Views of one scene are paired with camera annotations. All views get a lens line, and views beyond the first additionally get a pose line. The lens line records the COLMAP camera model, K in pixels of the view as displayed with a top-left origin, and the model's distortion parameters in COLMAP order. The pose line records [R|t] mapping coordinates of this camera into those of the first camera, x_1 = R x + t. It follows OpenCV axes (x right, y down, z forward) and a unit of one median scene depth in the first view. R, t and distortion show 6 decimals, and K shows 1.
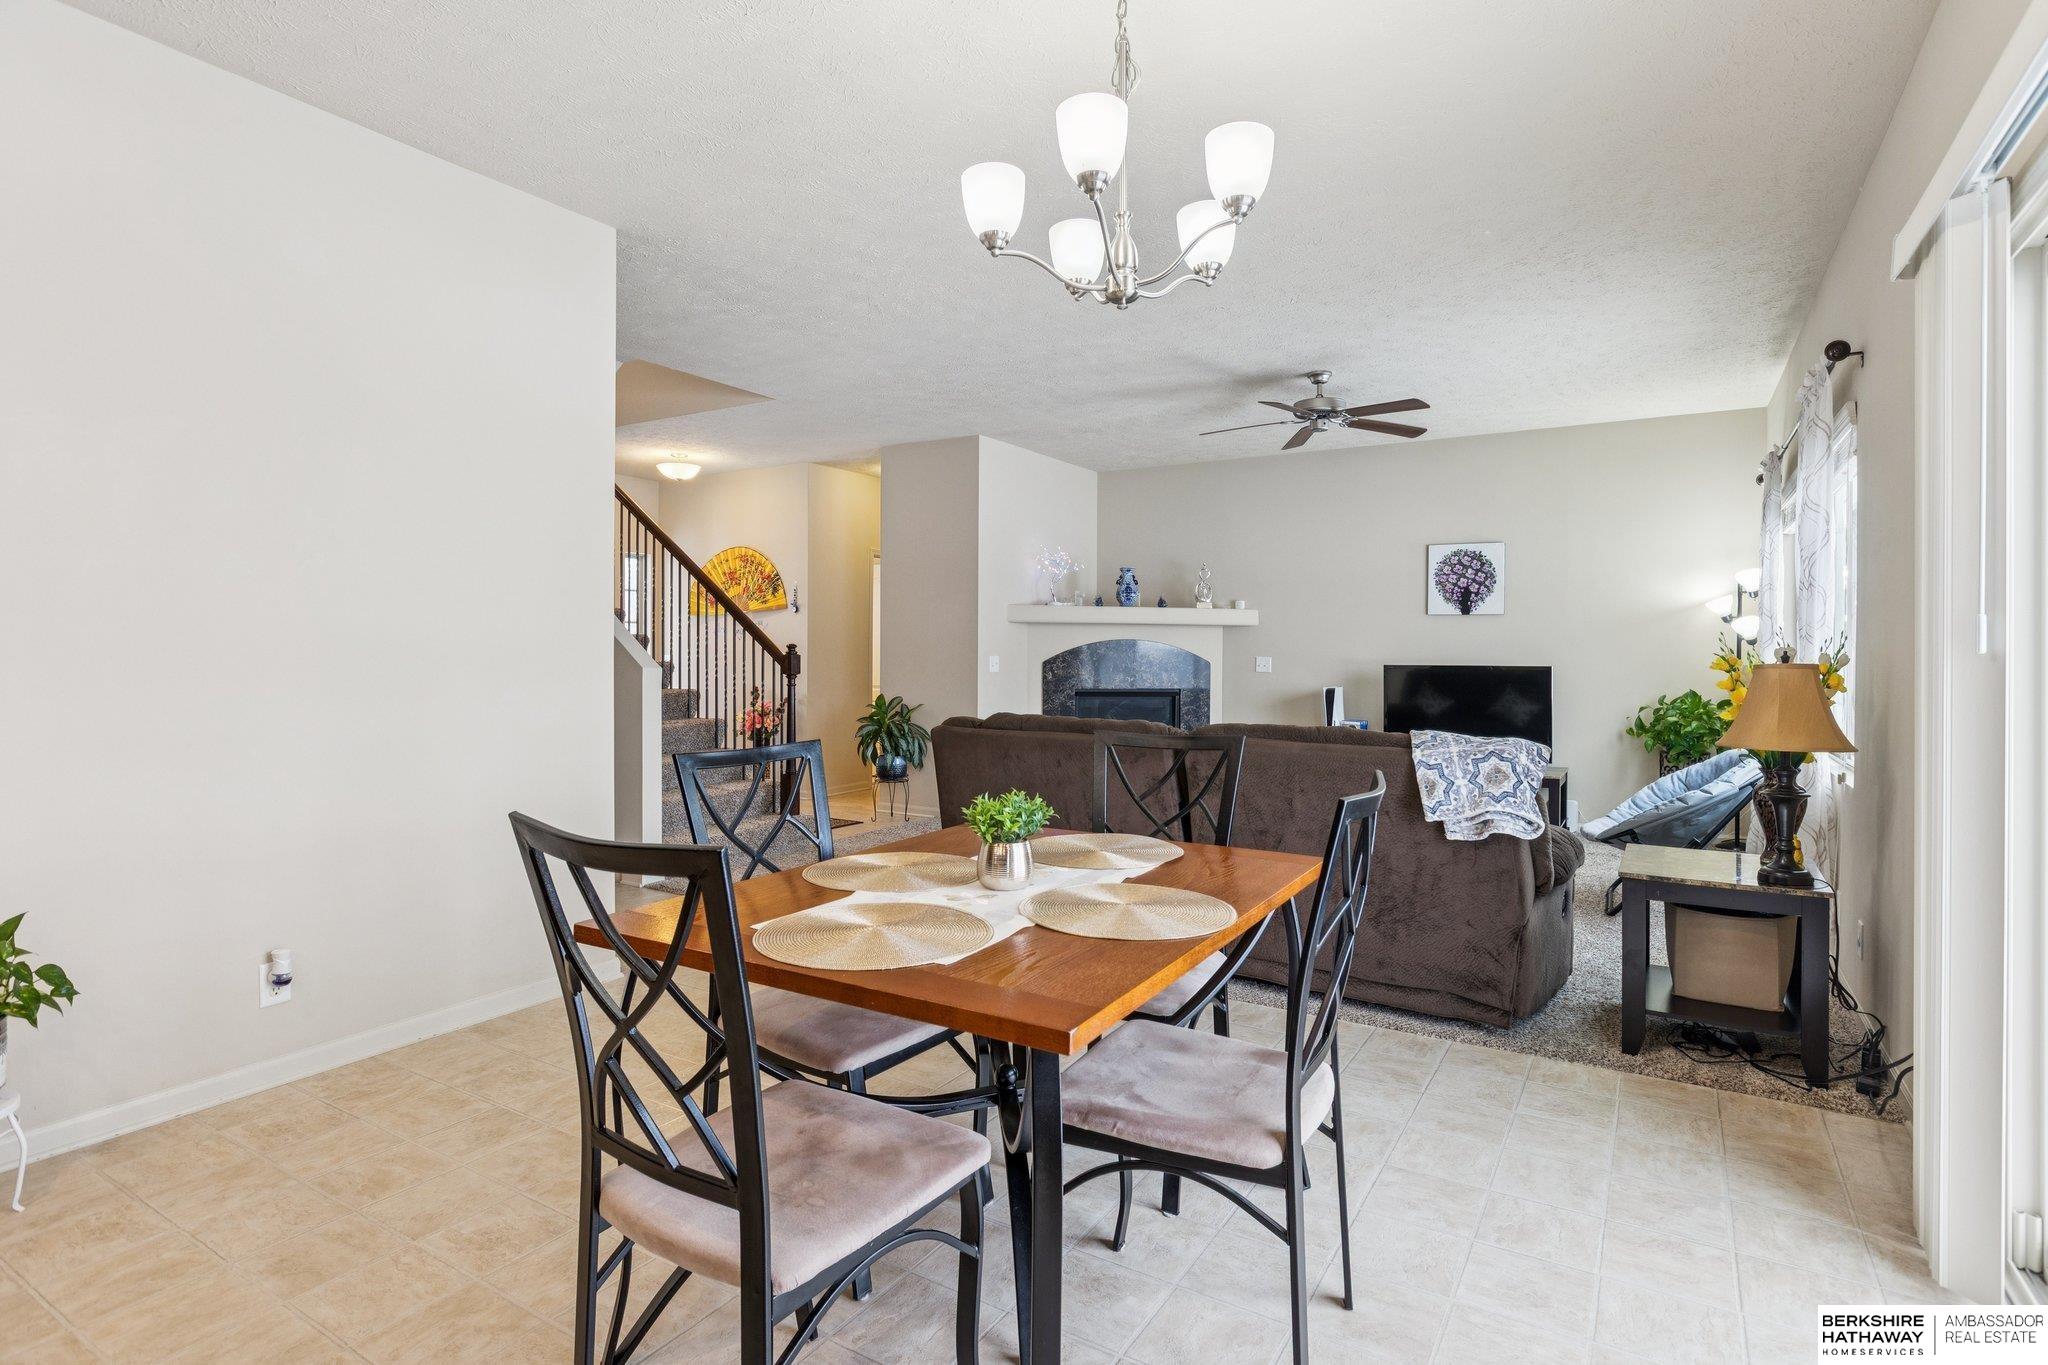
lens RADIAL K [[1052.4, 0, 1036.4], [0, 1052.4, 671.1], [0, 0, 1]] dist [0.004846, 0.002461]
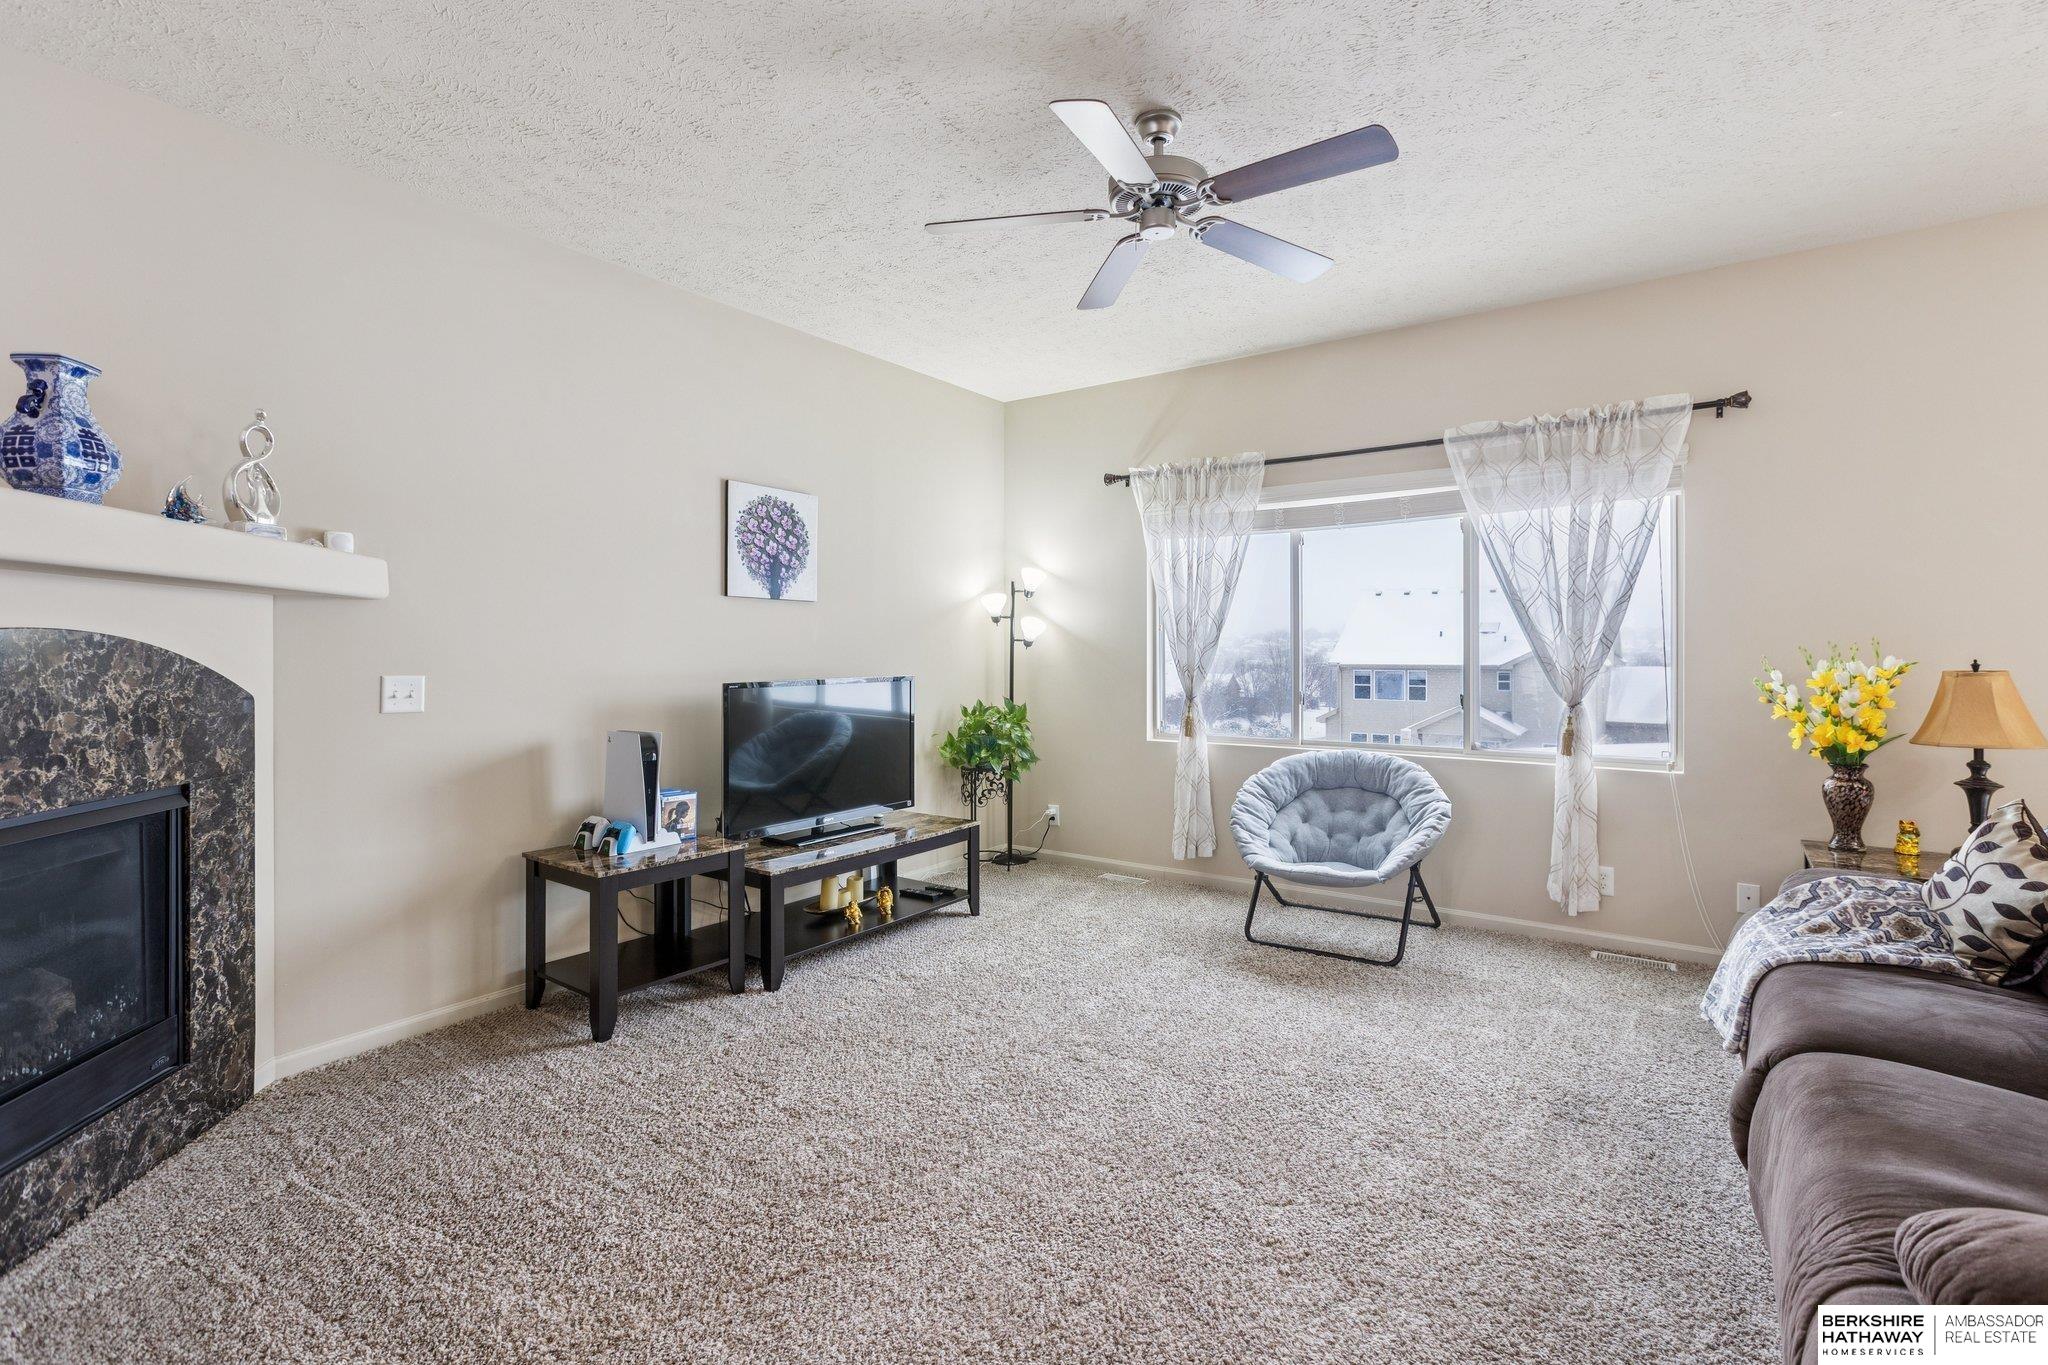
lens RADIAL K [[940.5, 0, 1071.1], [0, 940.5, 652.5], [0, 0, 1]] dist [0.006069, -0.000416]
pose [[0.056213, -0.007972, 0.998387, -0.196159], [0.021624, 0.999743, 0.006765, -0.026469], [-0.998185, 0.021209, 0.056371, 1.005502]]
